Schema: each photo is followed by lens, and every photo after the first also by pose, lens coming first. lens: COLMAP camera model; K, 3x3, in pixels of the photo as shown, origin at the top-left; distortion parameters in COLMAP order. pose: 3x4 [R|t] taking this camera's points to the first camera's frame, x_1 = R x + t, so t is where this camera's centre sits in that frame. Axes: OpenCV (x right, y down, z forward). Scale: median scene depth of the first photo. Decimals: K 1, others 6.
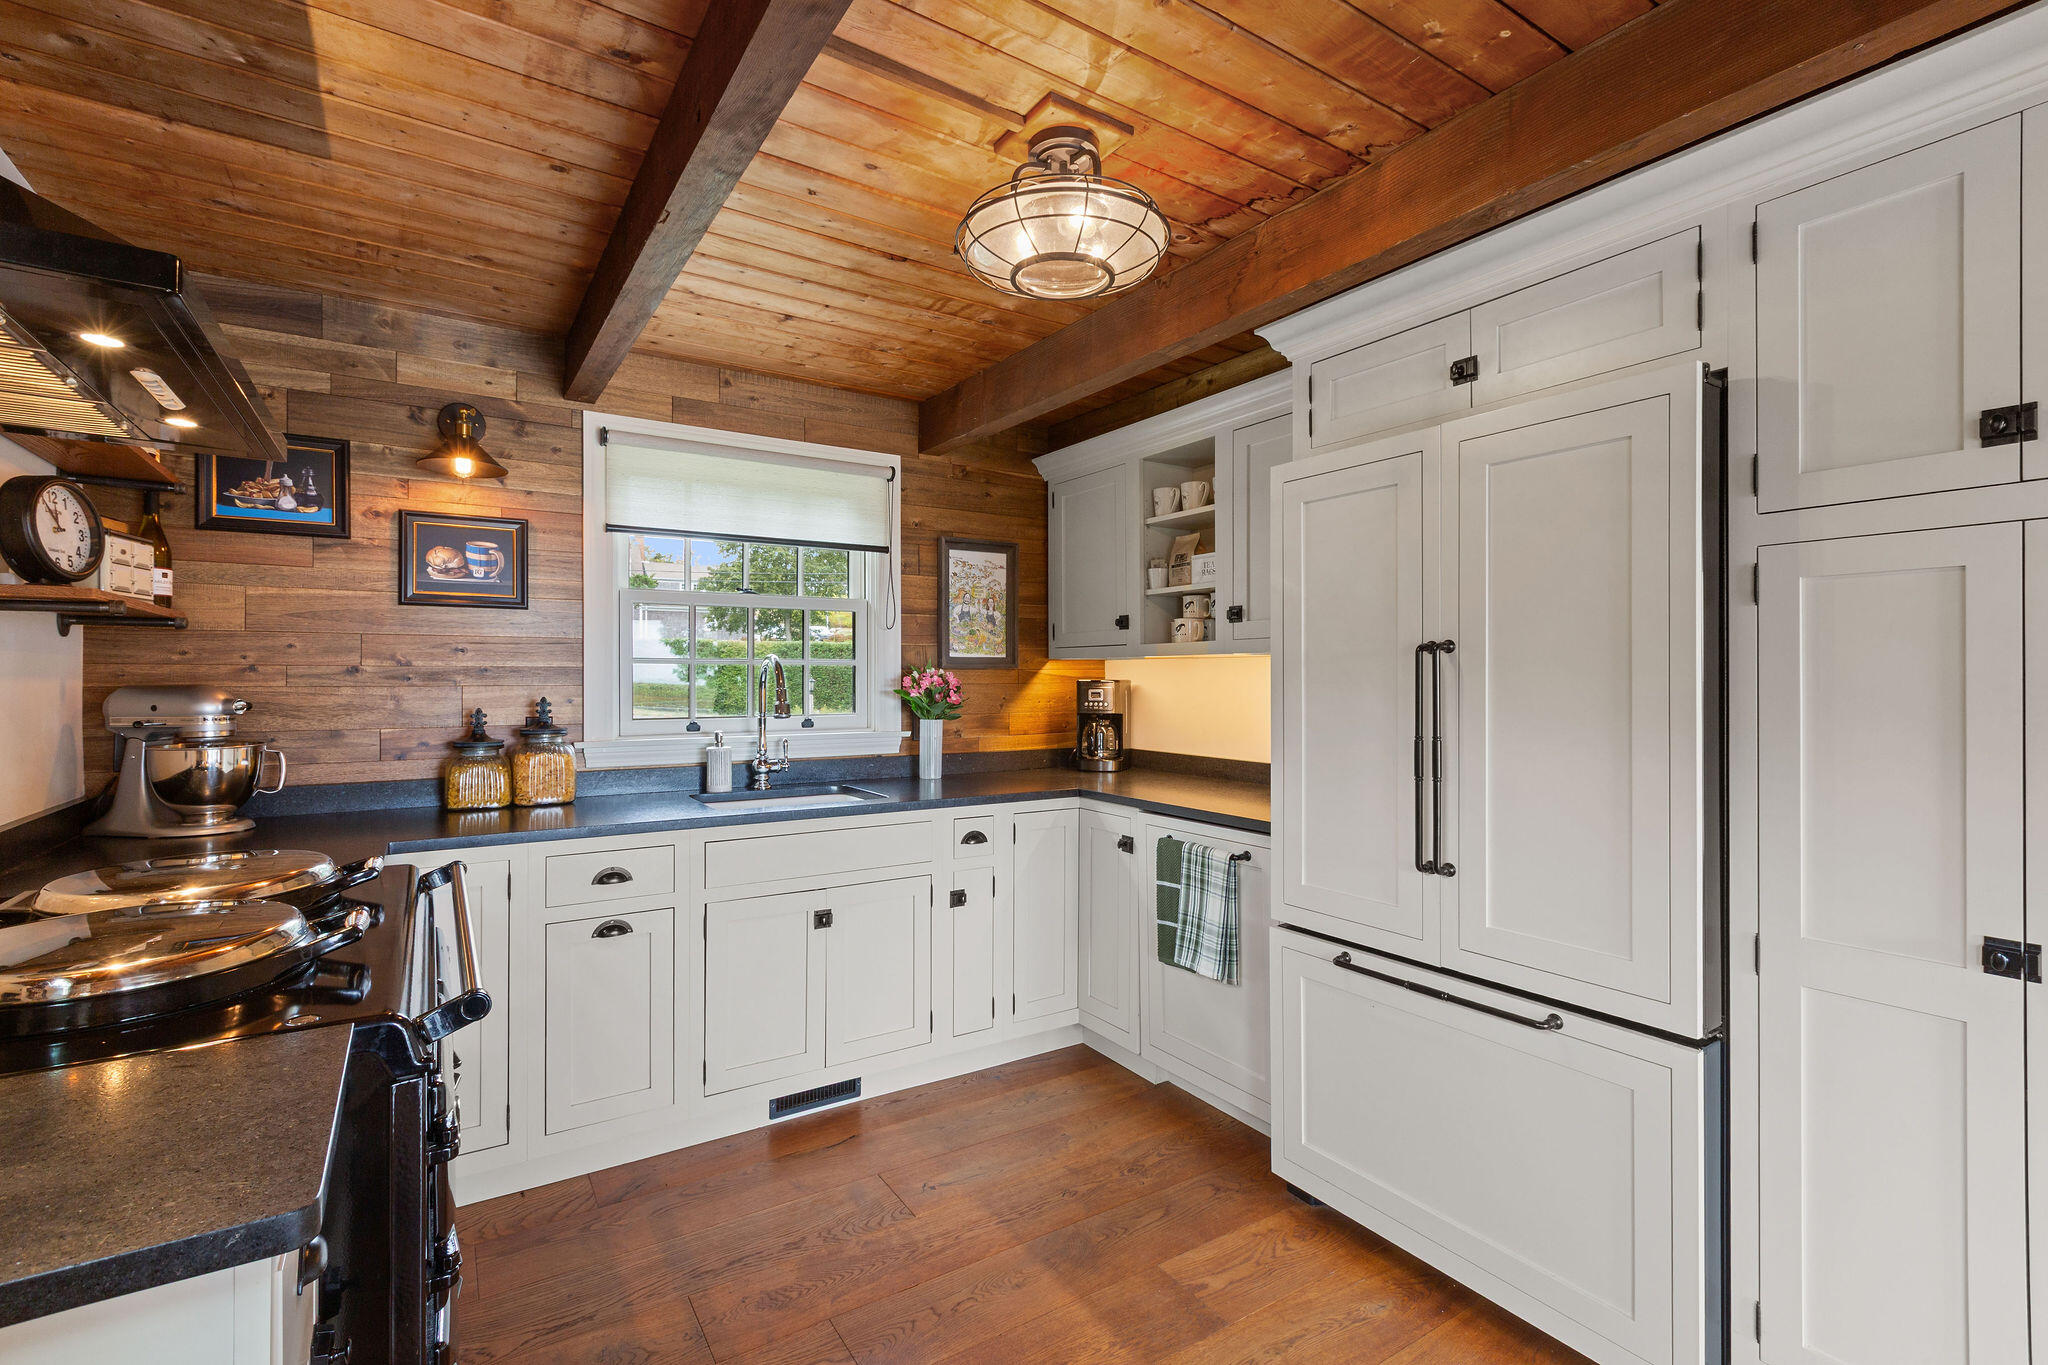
lens RADIAL K [[916.5, 0, 1019.1], [0, 916.5, 676.6], [0, 0, 1]] dist [0.001259, 0.000106]
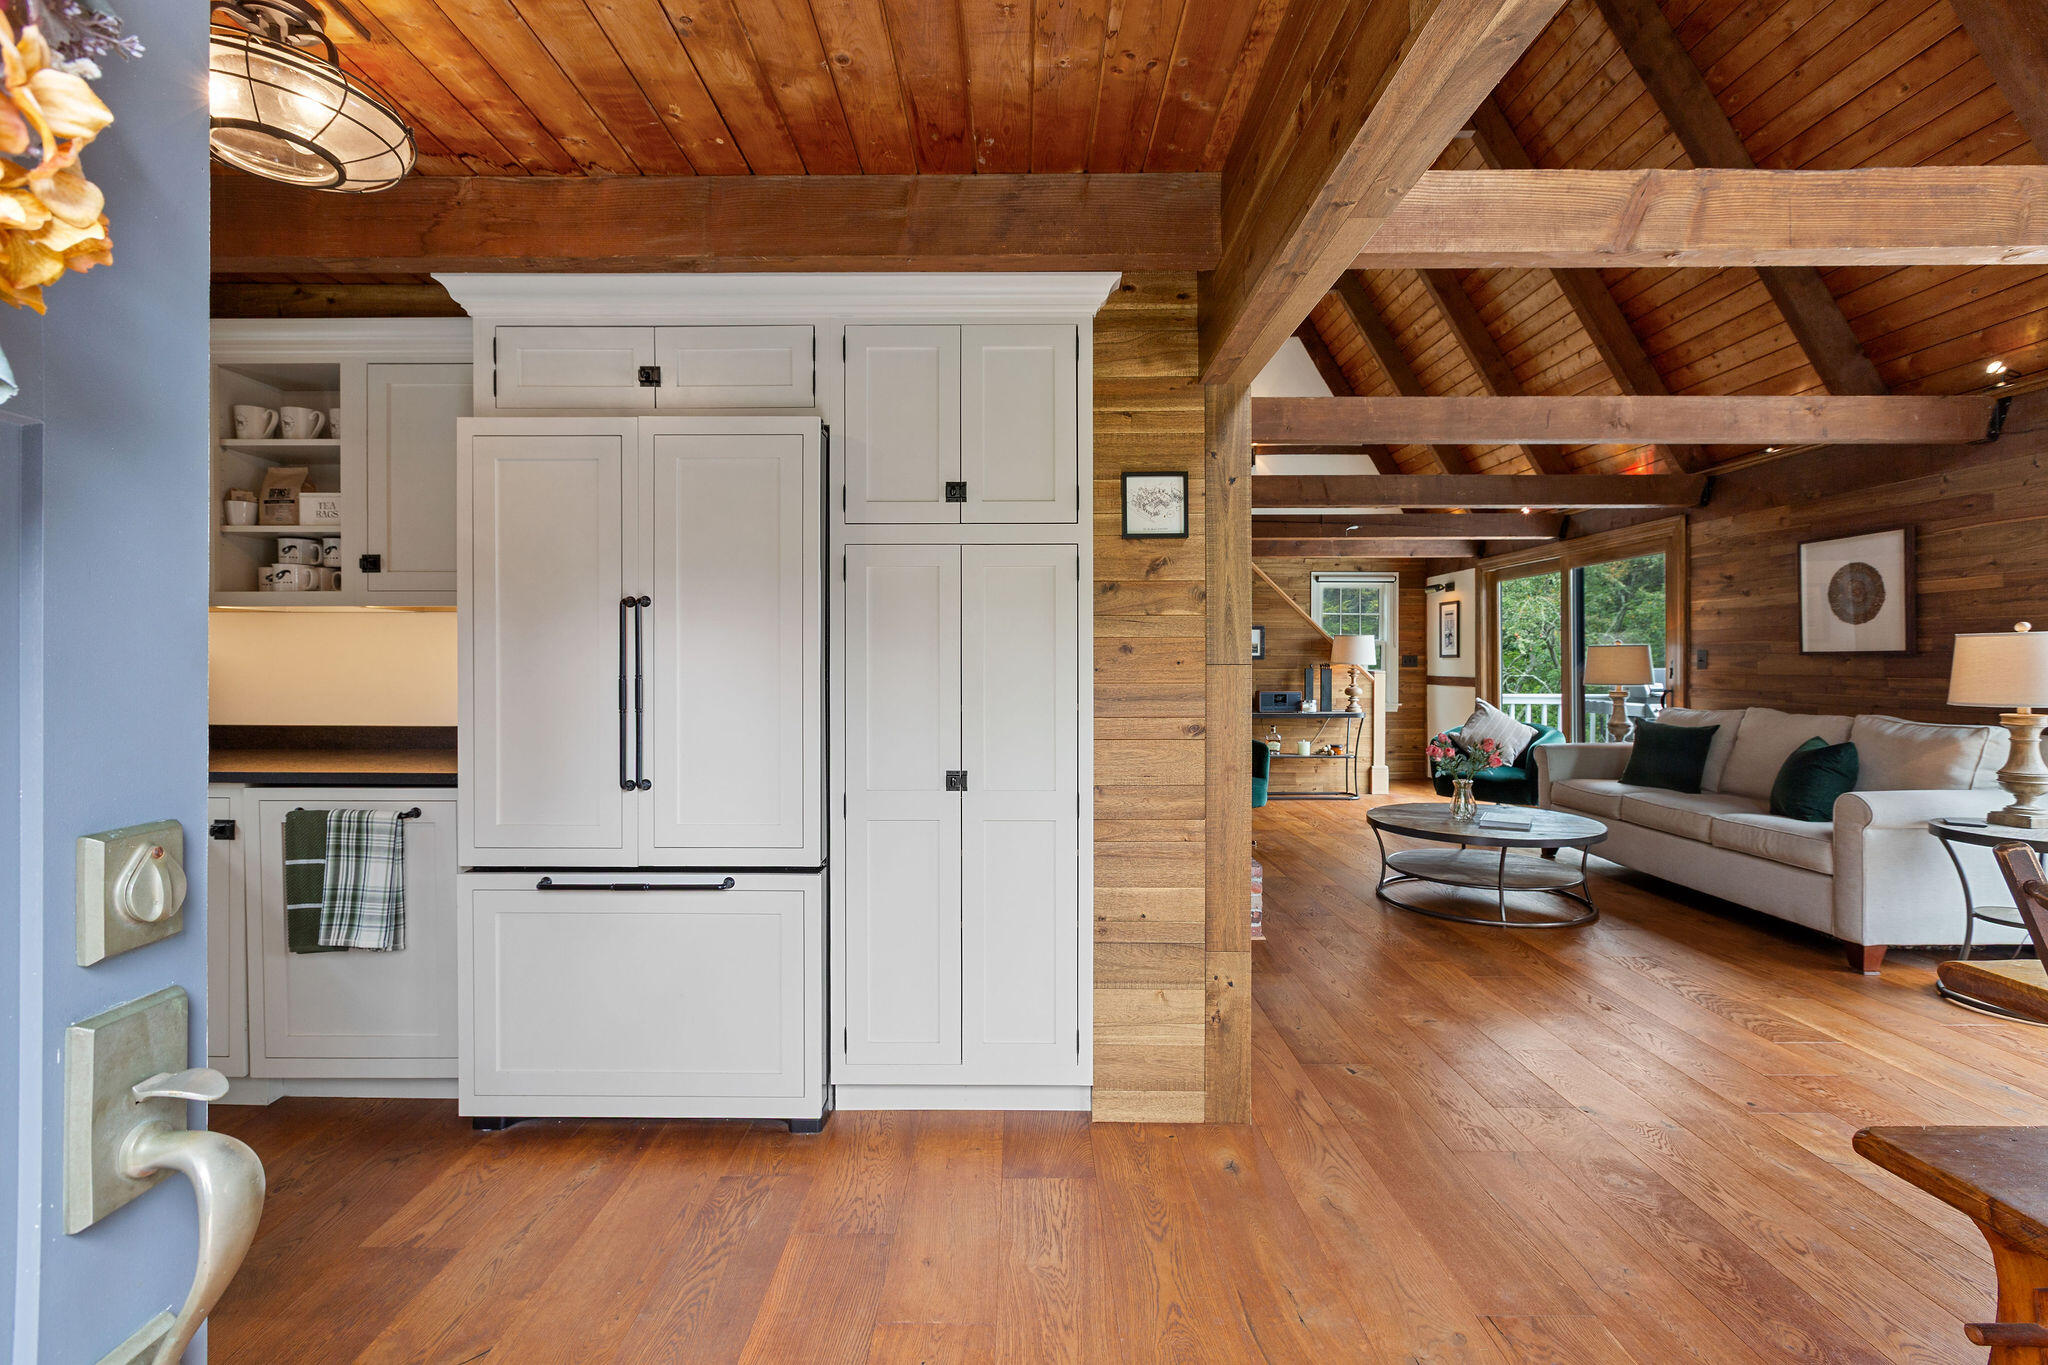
lens RADIAL K [[916.5, 0, 1019.1], [0, 916.5, 676.6], [0, 0, 1]] dist [0.001259, 0.000106]
pose [[0.540809, -0.013631, 0.841035, -0.209829], [0.001528, 0.999883, 0.015222, 0.036264], [-0.841144, -0.006947, 0.540767, -0.057070]]
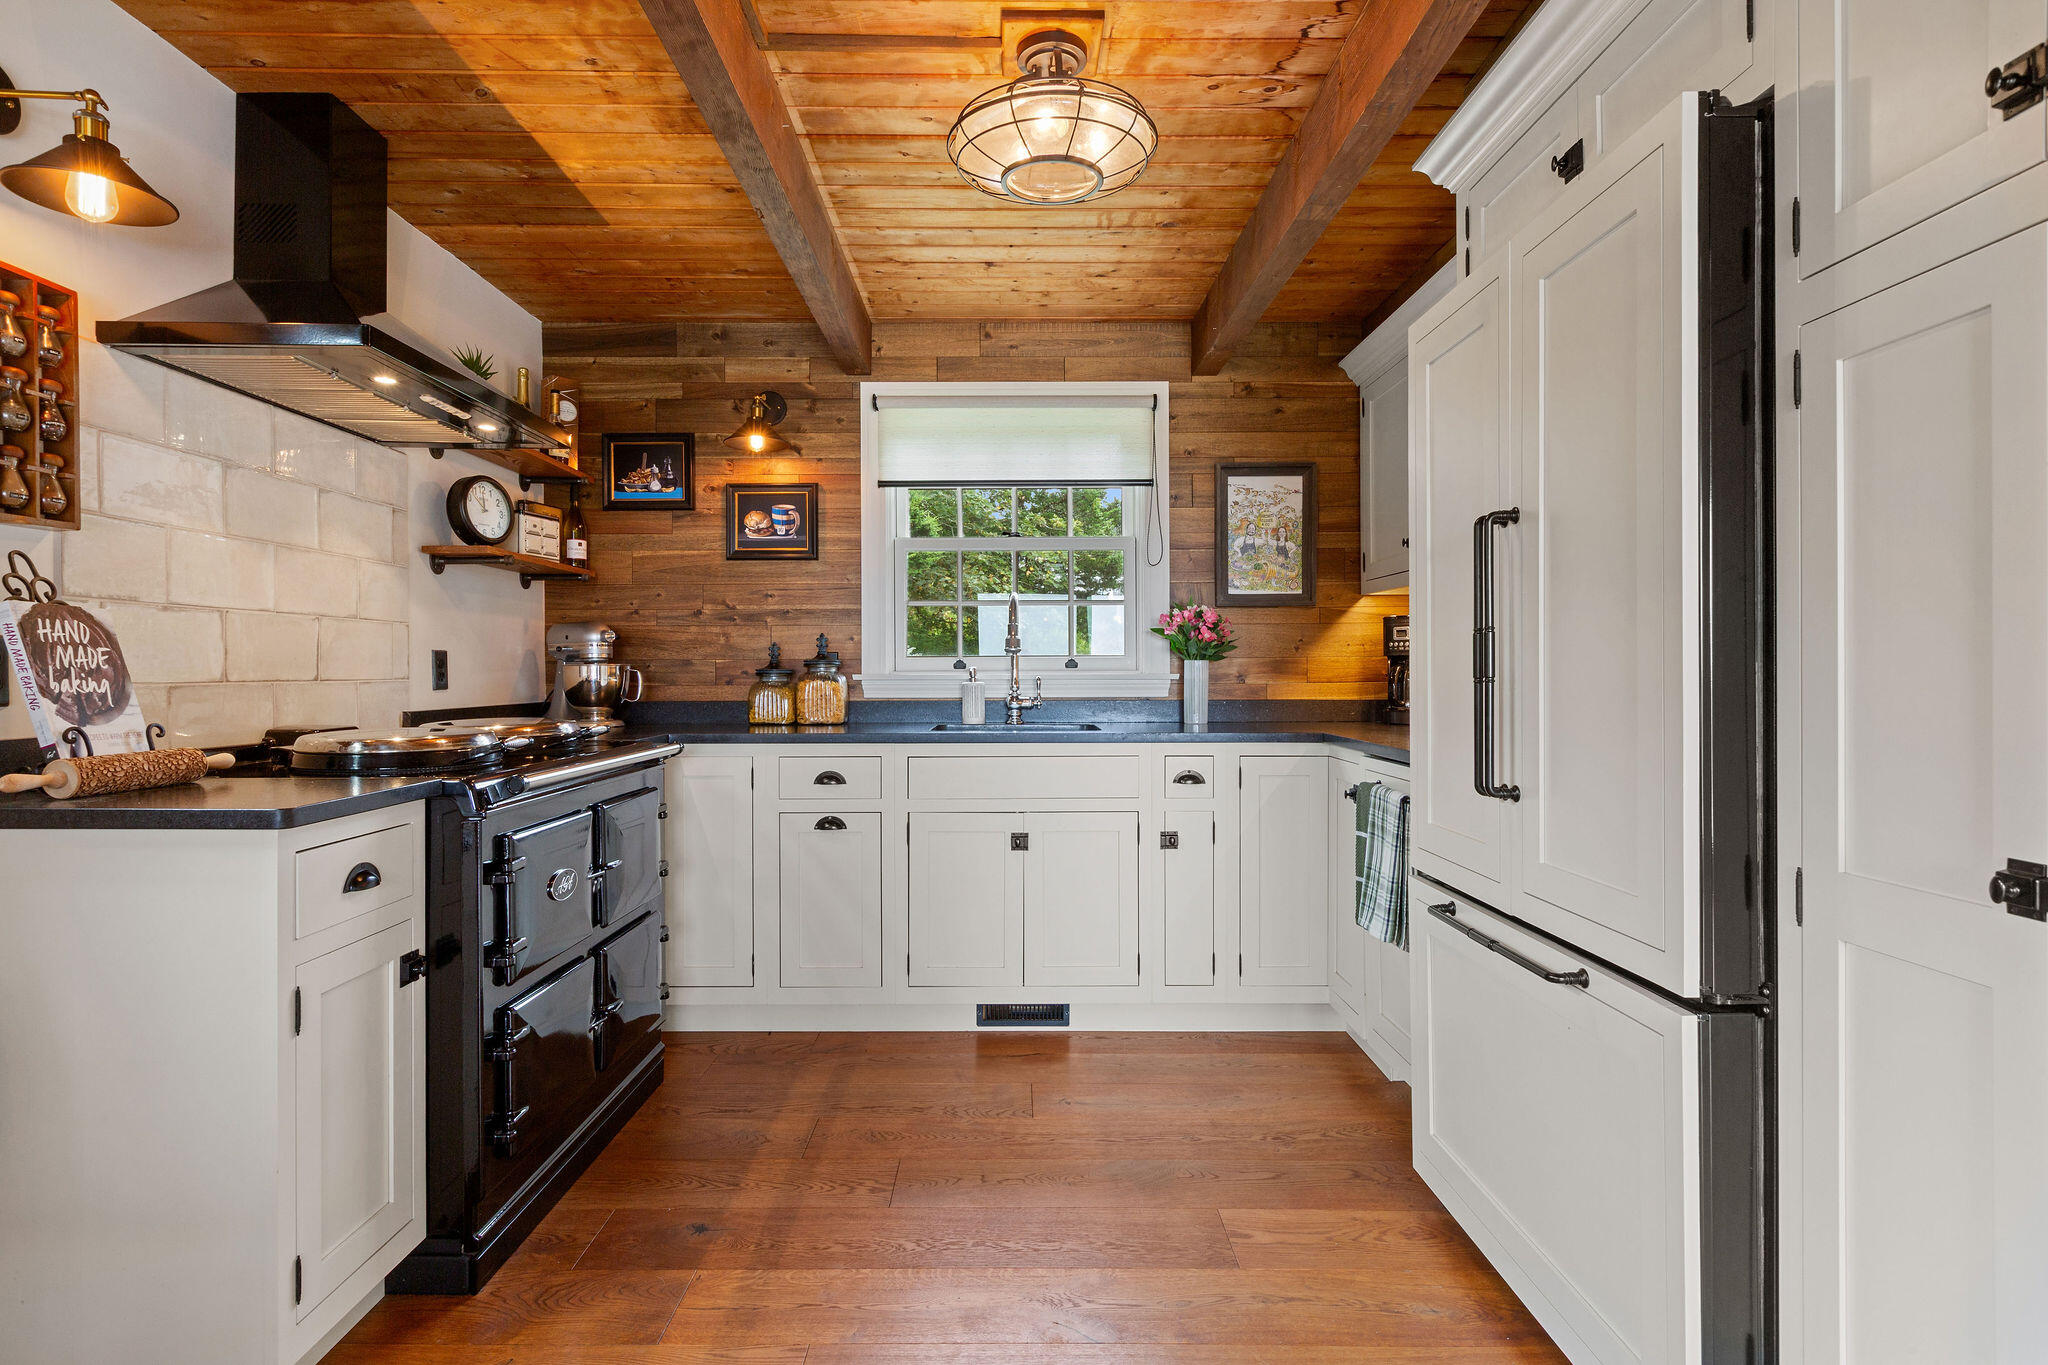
lens RADIAL K [[1074.1, 0, 1019.5], [0, 1074.1, 675.9], [0, 0, 1]] dist [-0.000443, -0.000493]
pose [[0.843679, -0.001349, -0.536846, 0.449186], [0.004584, 0.999978, 0.004691, 0.074981], [0.536828, -0.006419, 0.843667, -0.019682]]
